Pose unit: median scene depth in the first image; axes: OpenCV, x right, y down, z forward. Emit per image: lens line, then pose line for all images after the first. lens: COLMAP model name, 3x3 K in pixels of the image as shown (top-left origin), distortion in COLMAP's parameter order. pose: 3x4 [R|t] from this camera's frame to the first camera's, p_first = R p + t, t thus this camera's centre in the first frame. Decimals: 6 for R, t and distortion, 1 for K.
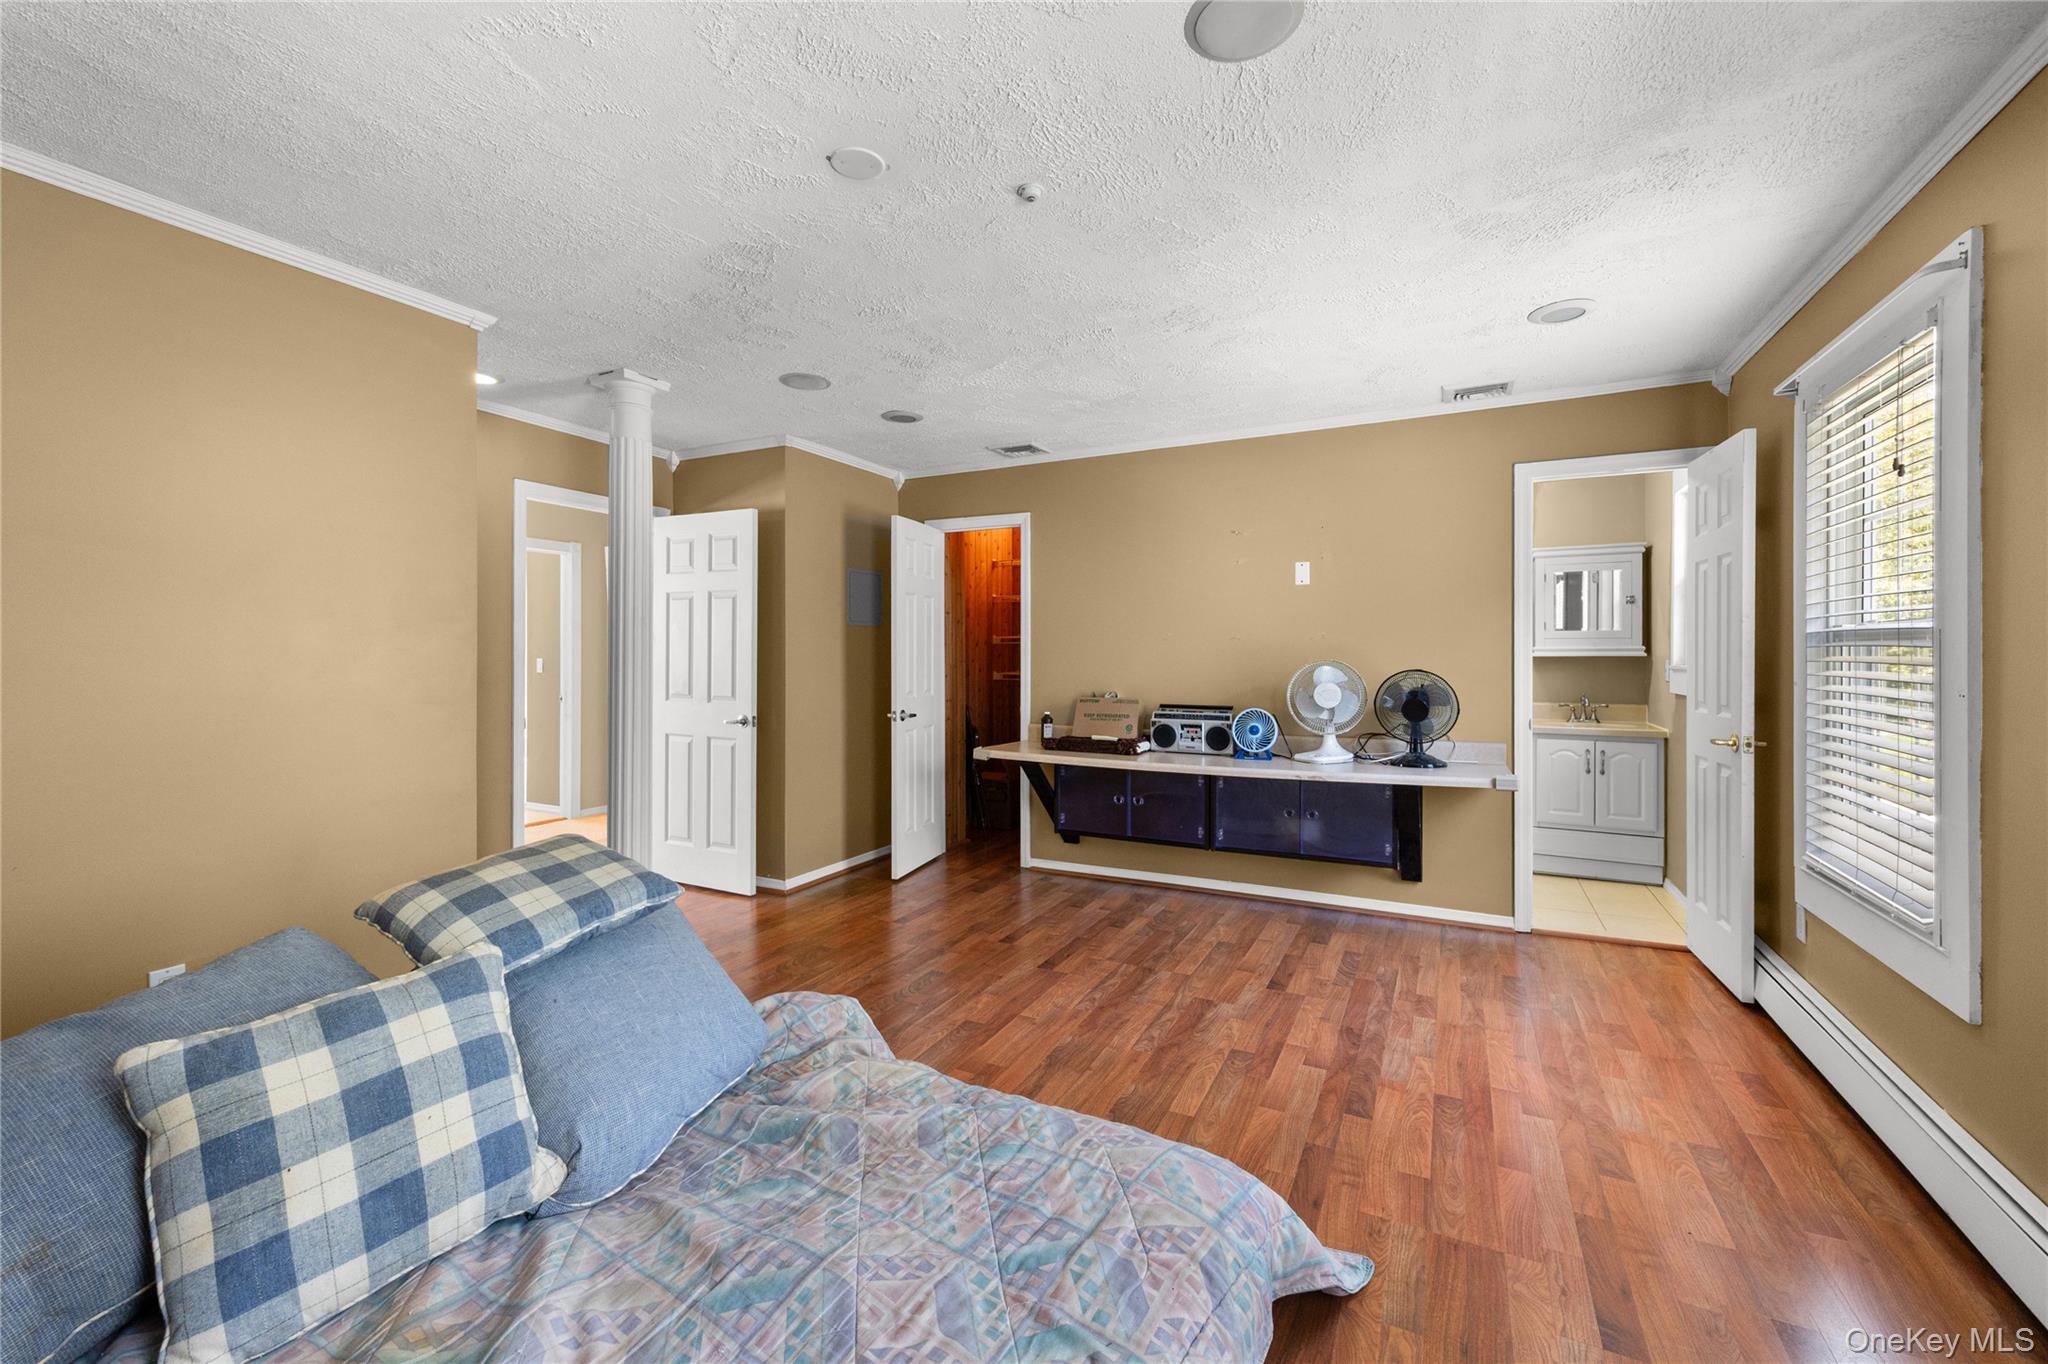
lens RADIAL K [[822.0, 0, 1052.4], [0, 822.0, 678.1], [0, 0, 1]] dist [-0.000899, -0.000191]
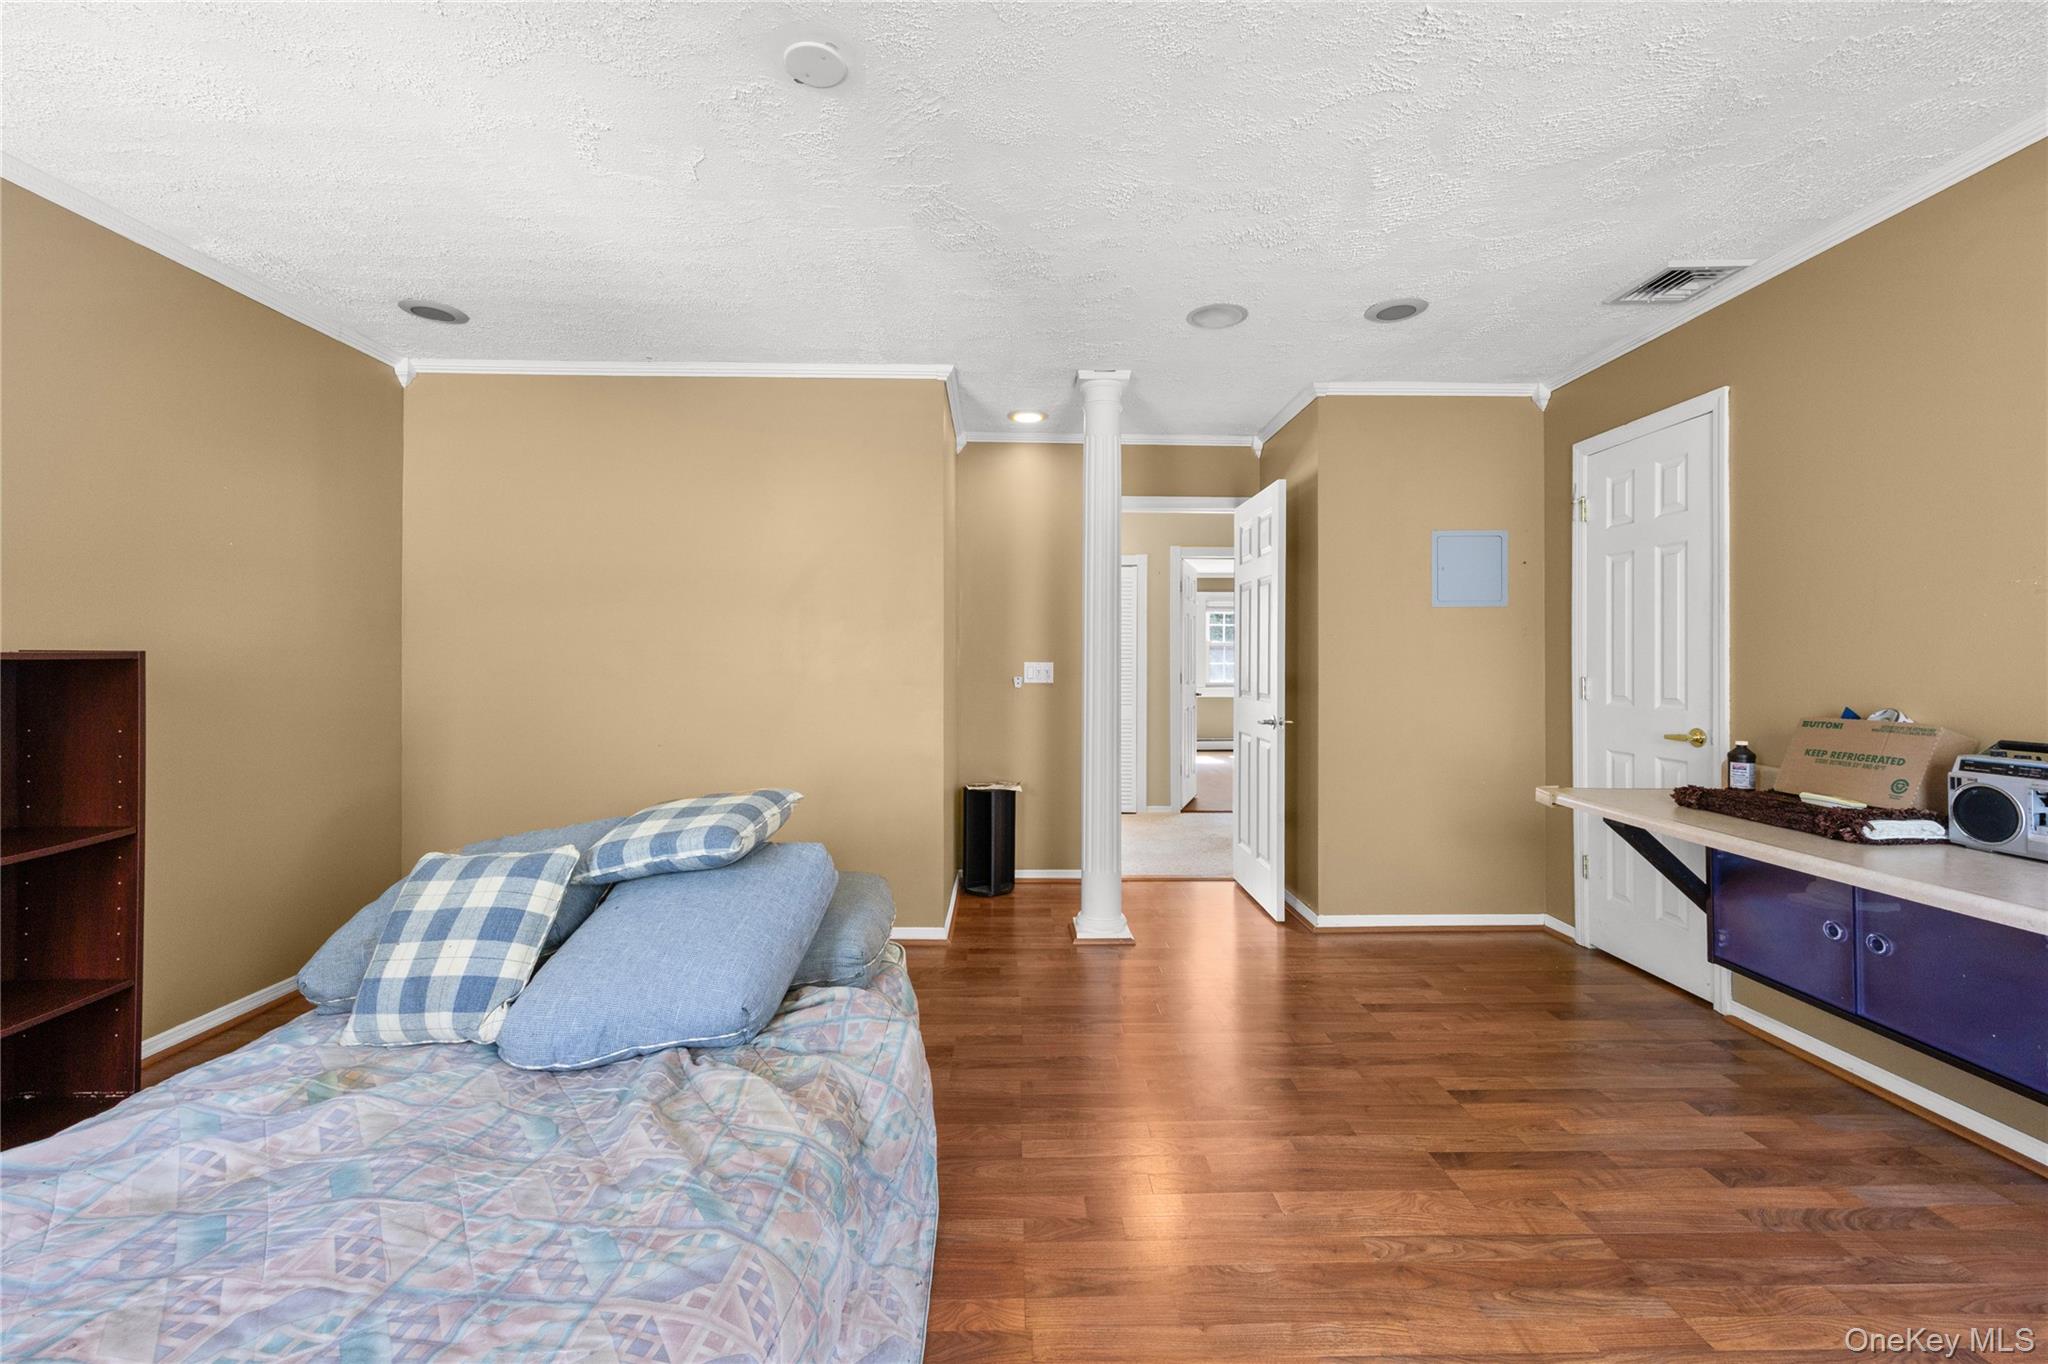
lens RADIAL K [[819.3, 0, 1006.8], [0, 819.3, 681.5], [0, 0, 1]] dist [0.002369, -0.000046]
pose [[0.458203, 0.016274, -0.888699, 0.326377], [-0.022219, 0.999730, 0.006852, 0.010742], [0.888570, 0.016607, 0.458441, 0.399968]]
